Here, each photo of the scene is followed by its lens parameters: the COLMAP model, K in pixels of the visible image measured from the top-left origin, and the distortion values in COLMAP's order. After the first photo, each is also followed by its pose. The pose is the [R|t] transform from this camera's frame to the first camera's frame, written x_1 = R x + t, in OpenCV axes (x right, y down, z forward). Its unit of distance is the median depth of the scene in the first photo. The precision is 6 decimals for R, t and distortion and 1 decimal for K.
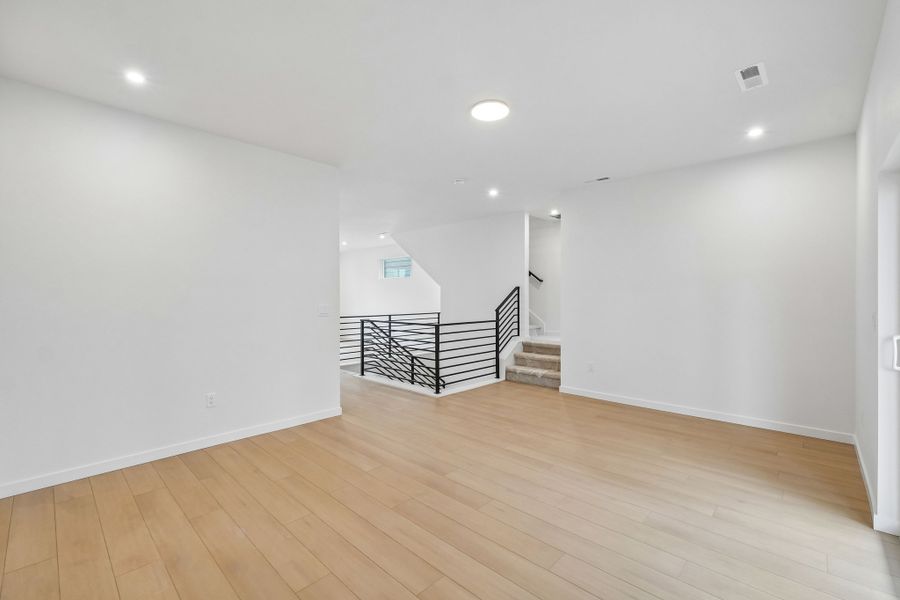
lens RADIAL K [[387.6, 0, 448.0], [0, 387.6, 299.5], [0, 0, 1]] dist [-0.002402, 0.001340]
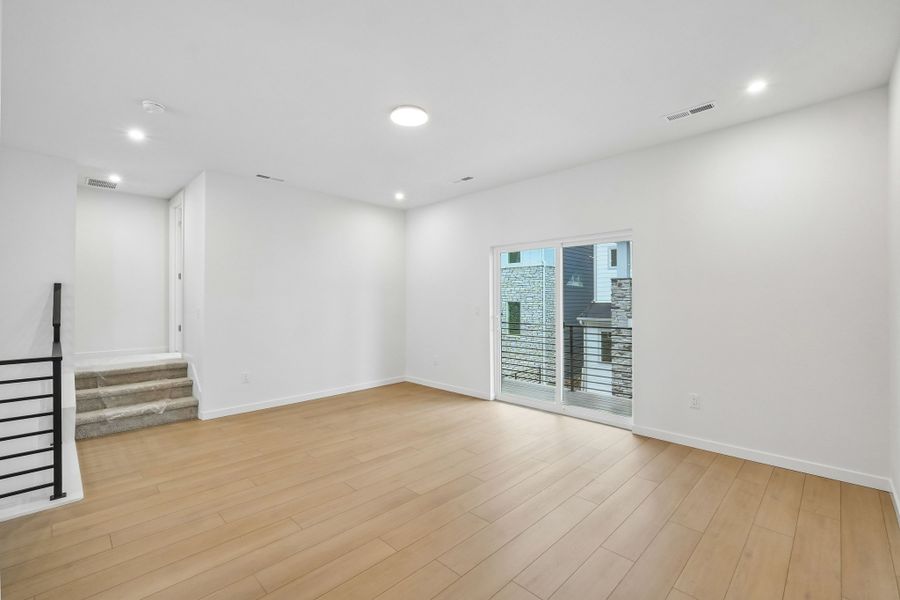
lens RADIAL K [[387.6, 0, 448.0], [0, 387.6, 298.7], [0, 0, 1]] dist [-0.002402, 0.001340]
pose [[0.027228, 0.001736, 0.999628, -0.742852], [0.006826, 0.999975, -0.001922, -0.007268], [-0.999606, 0.006875, 0.027216, 0.723820]]
